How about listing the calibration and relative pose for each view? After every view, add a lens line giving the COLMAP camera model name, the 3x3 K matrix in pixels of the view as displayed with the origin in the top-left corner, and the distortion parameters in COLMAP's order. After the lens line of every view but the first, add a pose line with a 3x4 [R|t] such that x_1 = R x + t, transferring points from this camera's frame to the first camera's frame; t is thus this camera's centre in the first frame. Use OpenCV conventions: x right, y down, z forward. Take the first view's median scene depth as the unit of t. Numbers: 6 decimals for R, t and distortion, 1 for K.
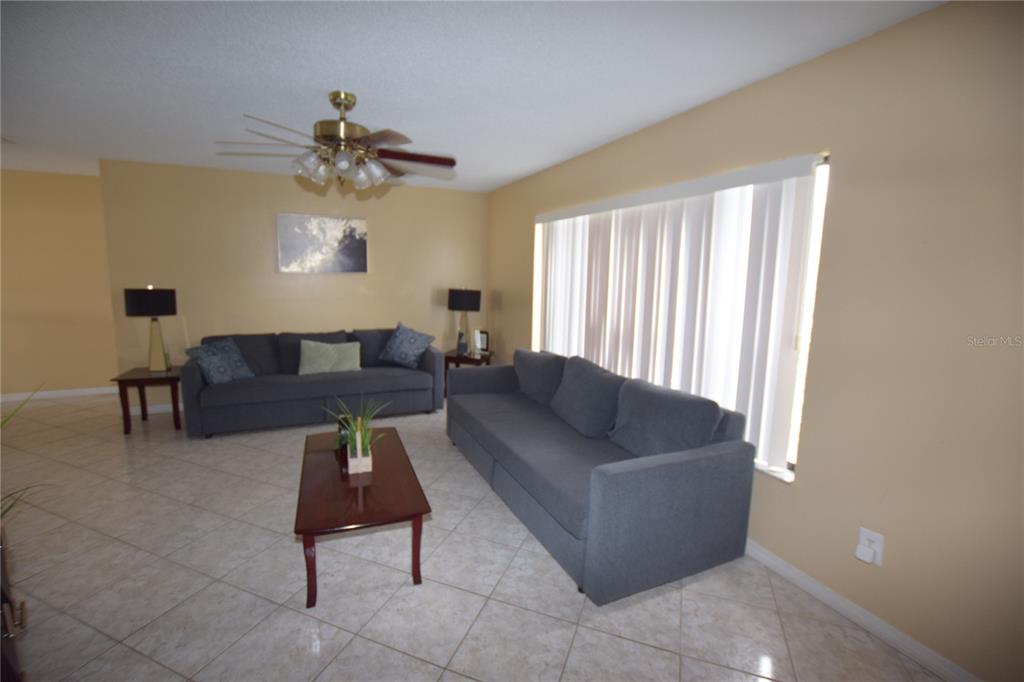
lens RADIAL K [[451.8, 0, 506.0], [0, 451.8, 335.5], [0, 0, 1]] dist [-0.024603, 0.000647]
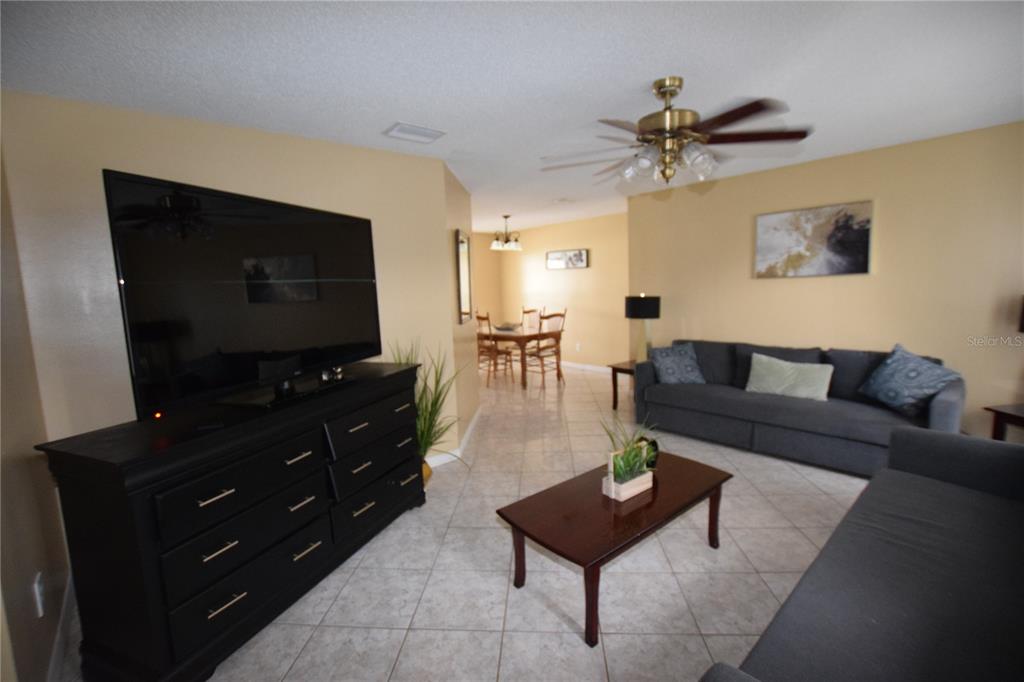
lens RADIAL K [[451.8, 0, 506.0], [0, 451.8, 335.5], [0, 0, 1]] dist [-0.024603, 0.000647]
pose [[0.295152, 0.077988, -0.952262, 0.241221], [-0.088319, 0.994623, 0.054083, -0.028904], [0.951360, 0.068140, 0.300453, 0.256103]]
